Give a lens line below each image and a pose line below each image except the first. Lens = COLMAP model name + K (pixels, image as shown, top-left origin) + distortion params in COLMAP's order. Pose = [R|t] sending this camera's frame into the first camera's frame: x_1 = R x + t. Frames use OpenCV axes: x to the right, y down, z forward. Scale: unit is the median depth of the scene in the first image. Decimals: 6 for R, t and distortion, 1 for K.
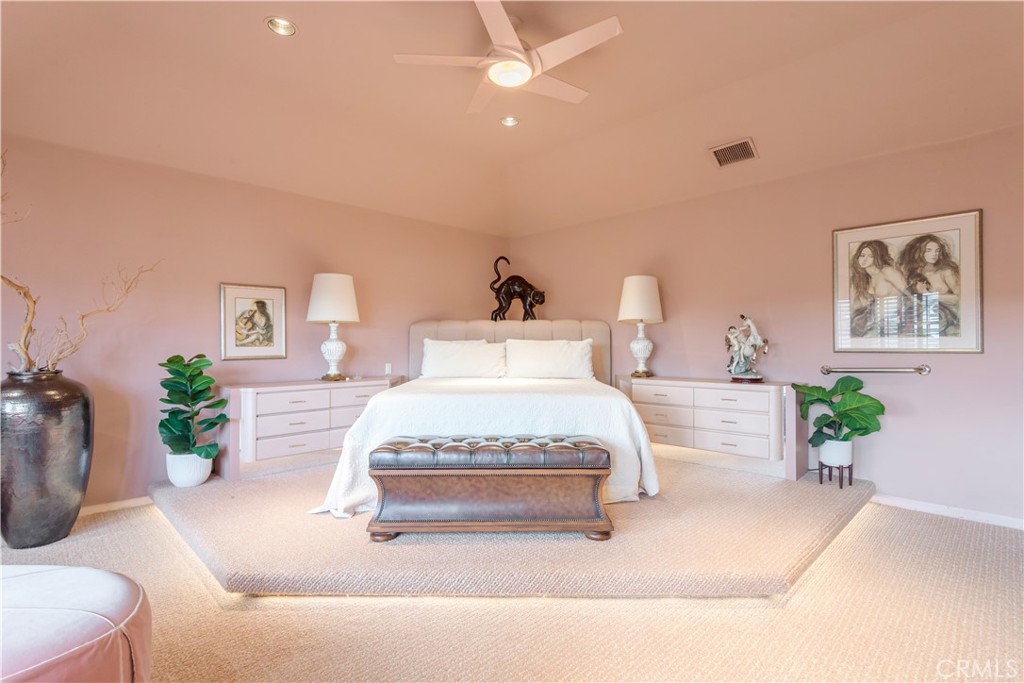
lens RADIAL K [[484.0, 0, 511.3], [0, 484.0, 344.9], [0, 0, 1]] dist [-0.001410, 0.001448]
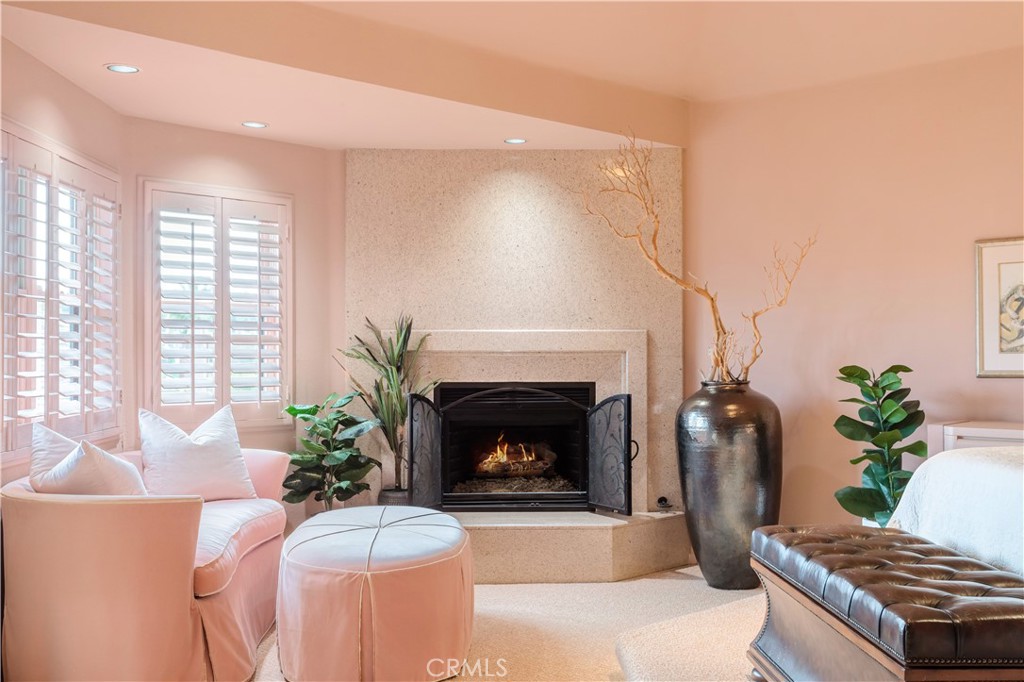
lens RADIAL K [[1111.3, 0, 513.6], [0, 1111.3, 344.1], [0, 0, 1]] dist [0.005661, 0.000000]
pose [[0.034983, -0.003899, -0.999380, 0.662944], [0.001409, 0.999992, -0.003852, -0.002414], [0.999387, -0.001274, 0.034988, 0.398747]]
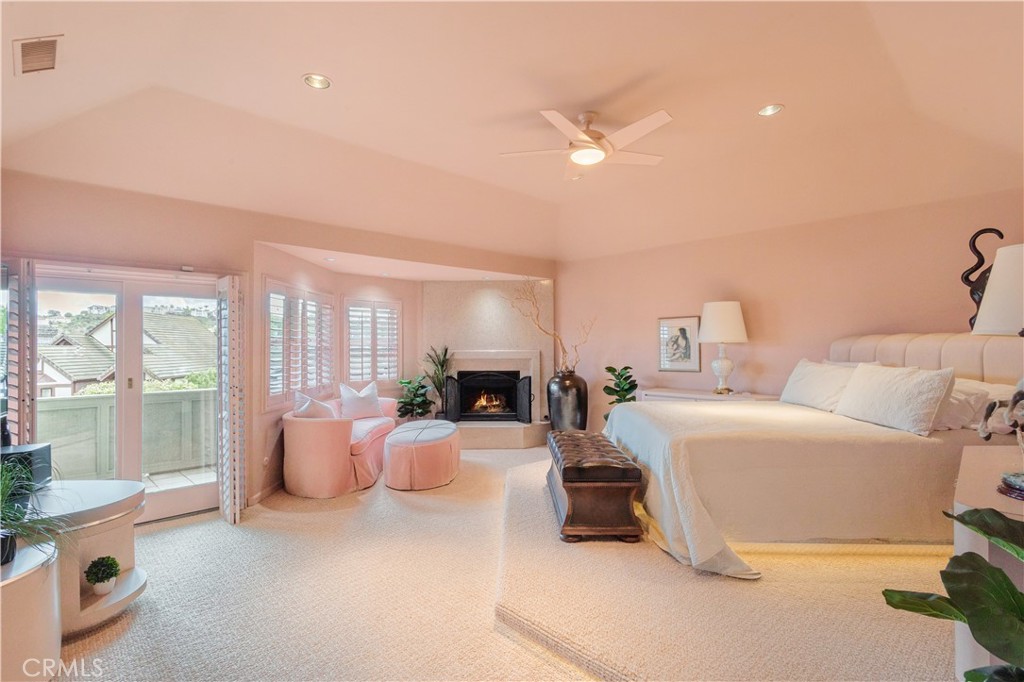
lens RADIAL K [[484.0, 0, 511.8], [0, 484.0, 342.9], [0, 0, 1]] dist [-0.001410, 0.001448]
pose [[-0.004478, -0.001601, -0.999989, 0.845750], [0.004206, 0.999990, -0.001620, -0.050799], [0.999981, -0.004214, -0.004471, 0.541870]]
